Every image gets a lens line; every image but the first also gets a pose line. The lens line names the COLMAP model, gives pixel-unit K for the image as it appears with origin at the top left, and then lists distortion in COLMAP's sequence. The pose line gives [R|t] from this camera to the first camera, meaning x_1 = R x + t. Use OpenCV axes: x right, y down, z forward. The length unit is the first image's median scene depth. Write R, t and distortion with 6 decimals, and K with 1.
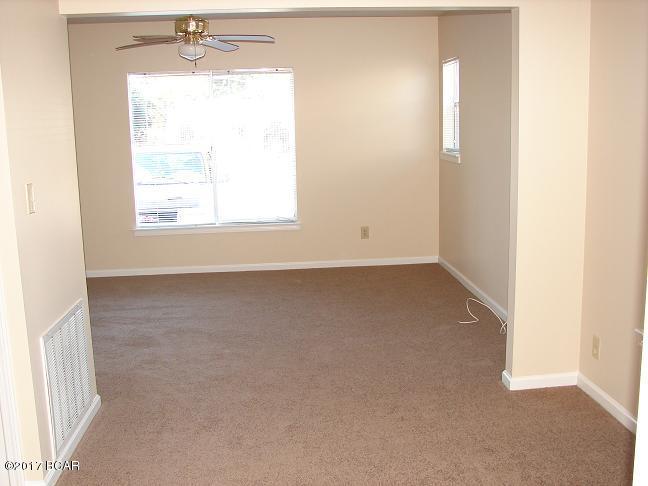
lens RADIAL K [[696.1, 0, 354.2], [0, 696.1, 243.1], [0, 0, 1]] dist [-0.256848, 0.285453]
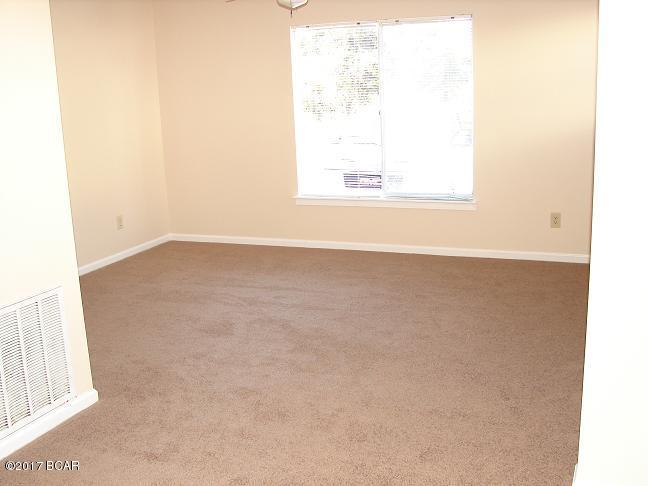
lens RADIAL K [[696.1, 0, 354.2], [0, 696.1, 243.1], [0, 0, 1]] dist [-0.256848, 0.285453]
pose [[0.886821, 0.093542, -0.452547, 0.219265], [-0.067012, 0.994978, 0.074345, -0.041349], [0.457229, -0.035605, 0.888636, 0.250711]]
